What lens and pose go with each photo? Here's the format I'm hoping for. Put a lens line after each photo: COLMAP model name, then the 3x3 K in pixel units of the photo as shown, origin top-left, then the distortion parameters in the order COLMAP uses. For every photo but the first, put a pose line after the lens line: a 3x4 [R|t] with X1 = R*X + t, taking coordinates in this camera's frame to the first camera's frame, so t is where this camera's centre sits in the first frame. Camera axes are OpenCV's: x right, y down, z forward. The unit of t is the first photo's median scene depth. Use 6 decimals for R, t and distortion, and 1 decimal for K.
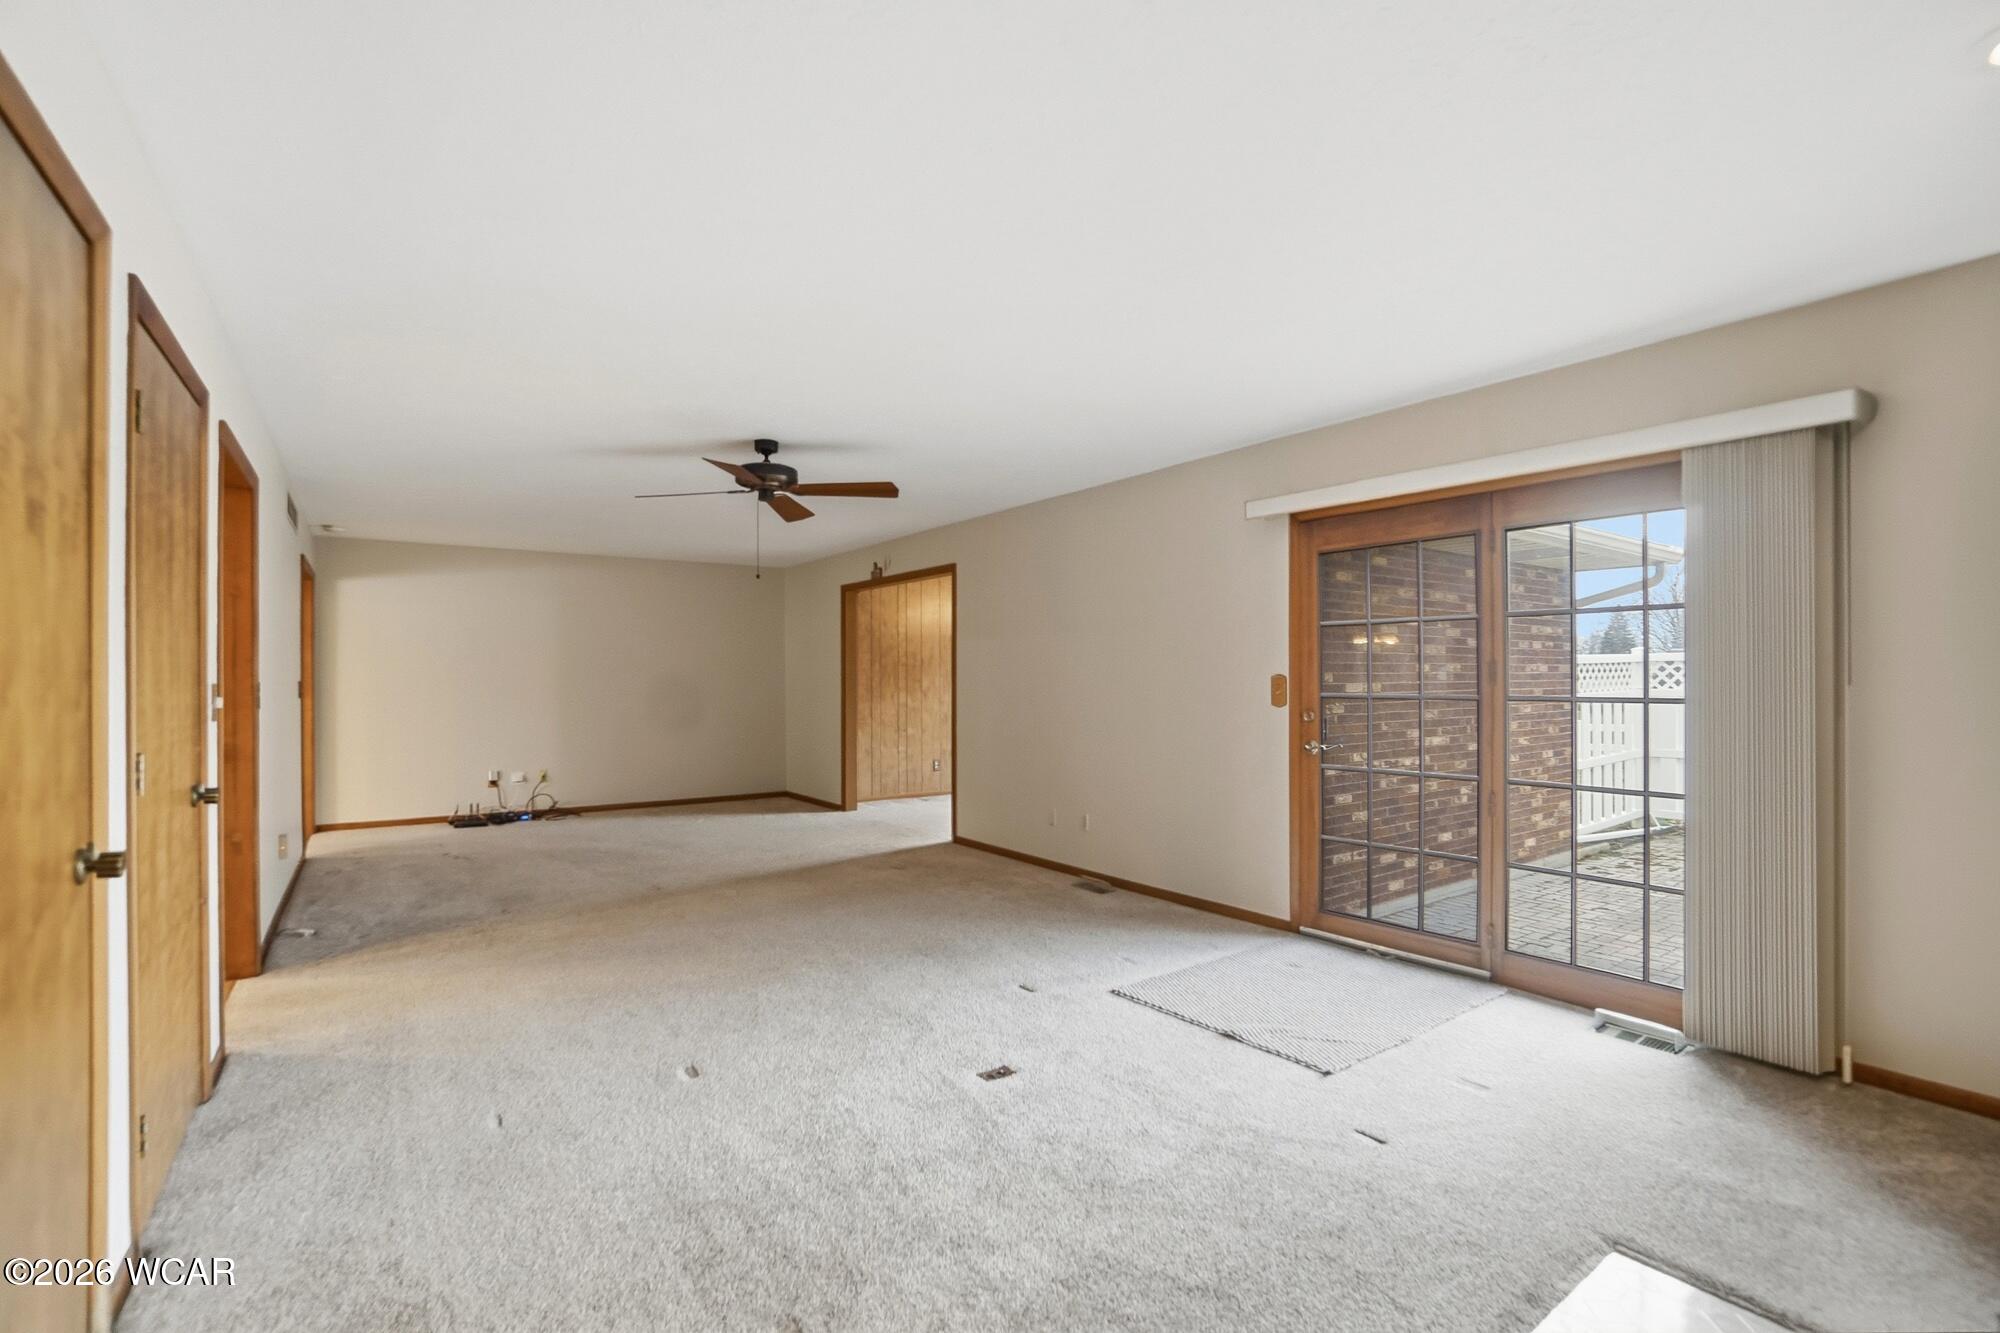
lens RADIAL K [[917.1, 0, 972.7], [0, 917.1, 671.6], [0, 0, 1]] dist [-0.067931, 0.023841]
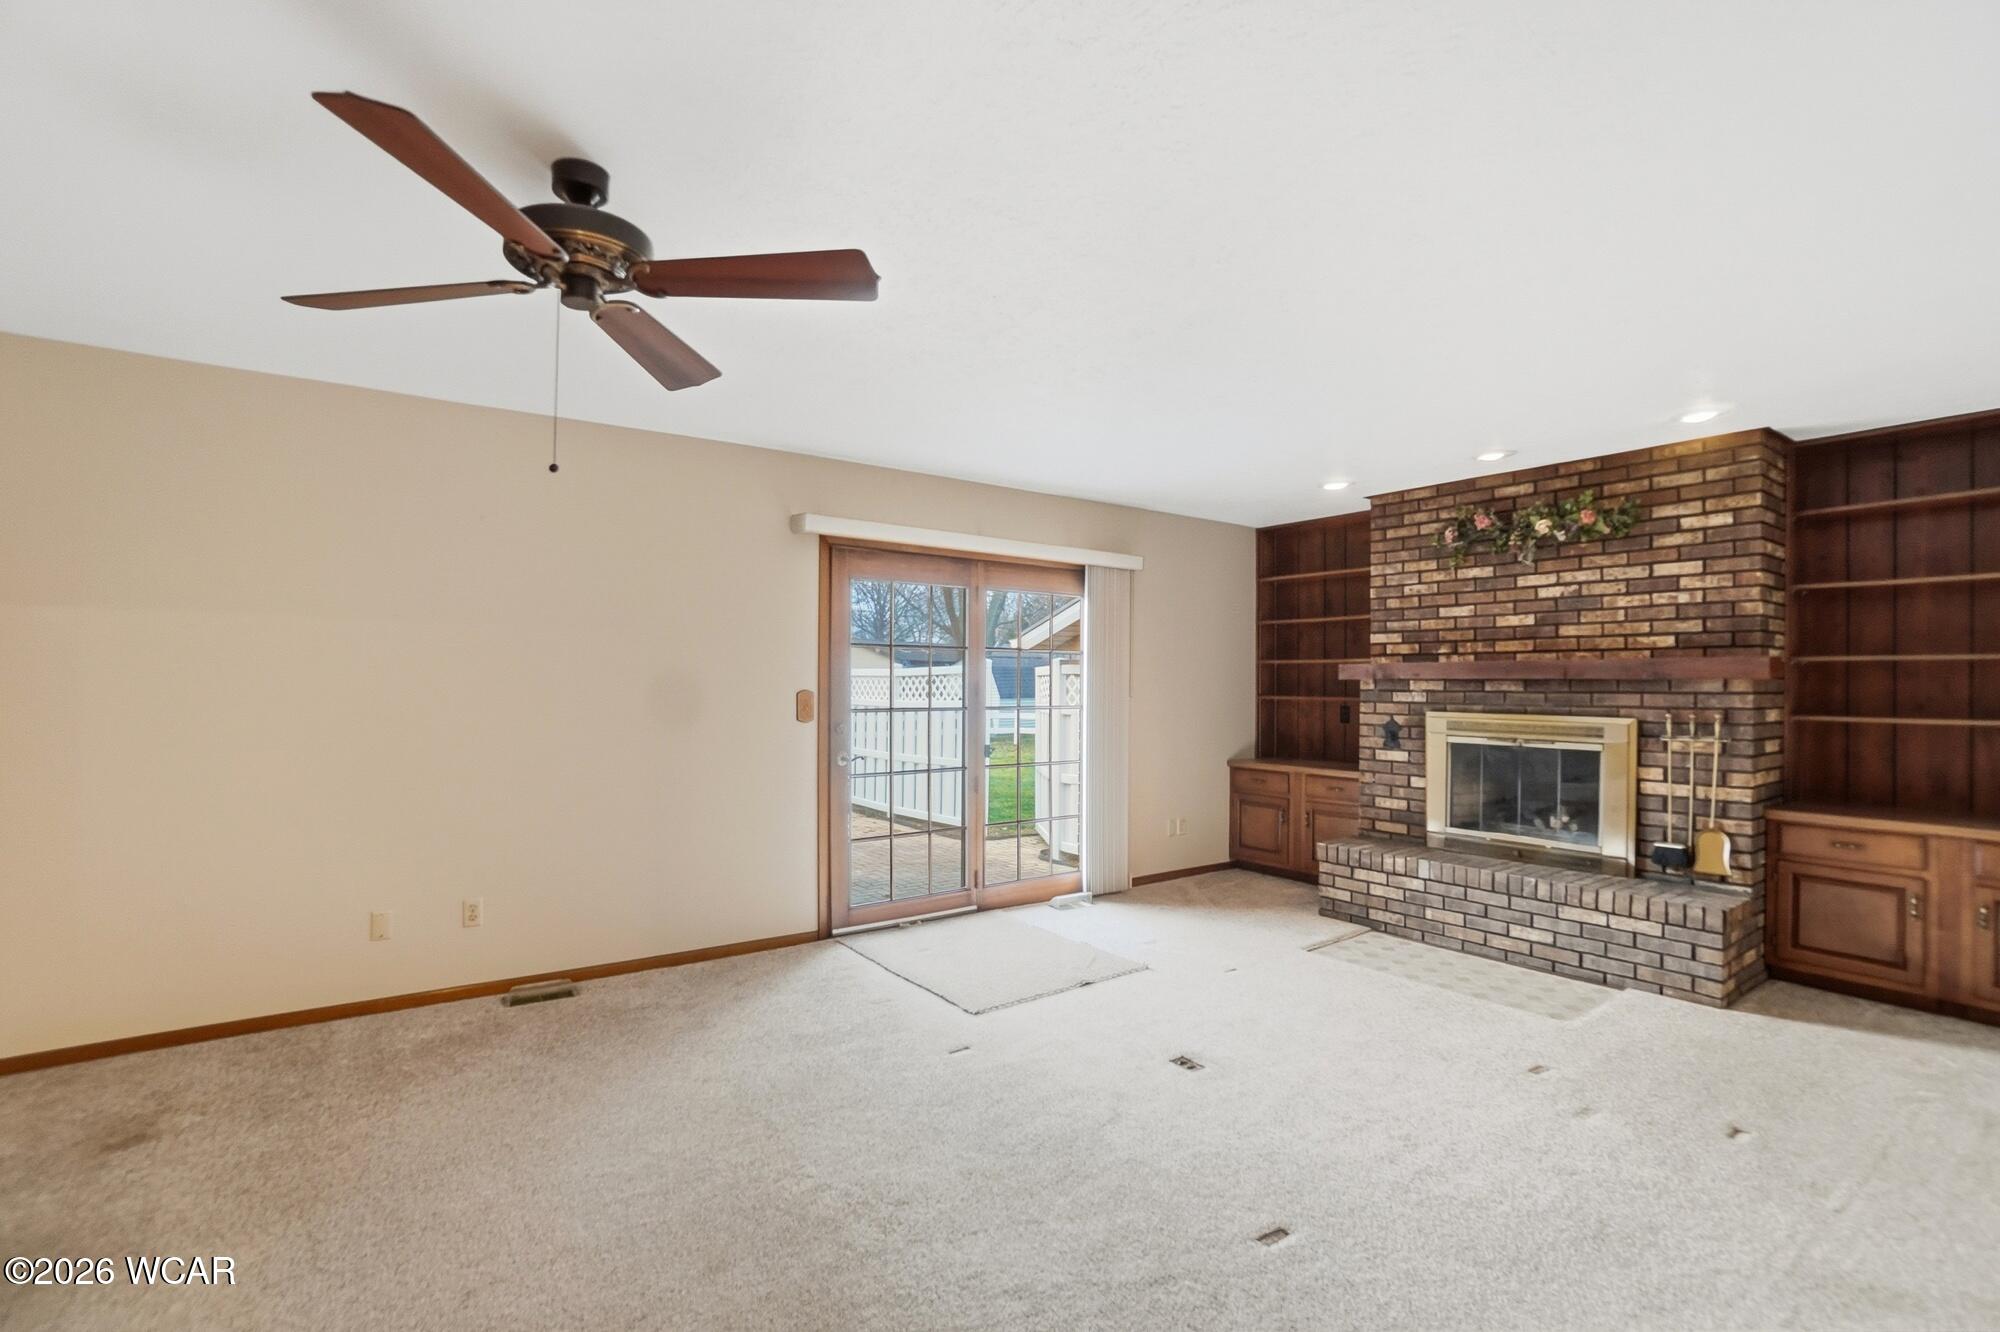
lens RADIAL K [[917.1, 0, 972.7], [0, 917.1, 671.1], [0, 0, 1]] dist [-0.067931, 0.023841]
pose [[-0.023919, 0.025302, 0.999394, -0.706533], [-0.005028, 0.999664, -0.025429, 0.007169], [-0.999701, -0.005633, -0.023784, 0.869950]]
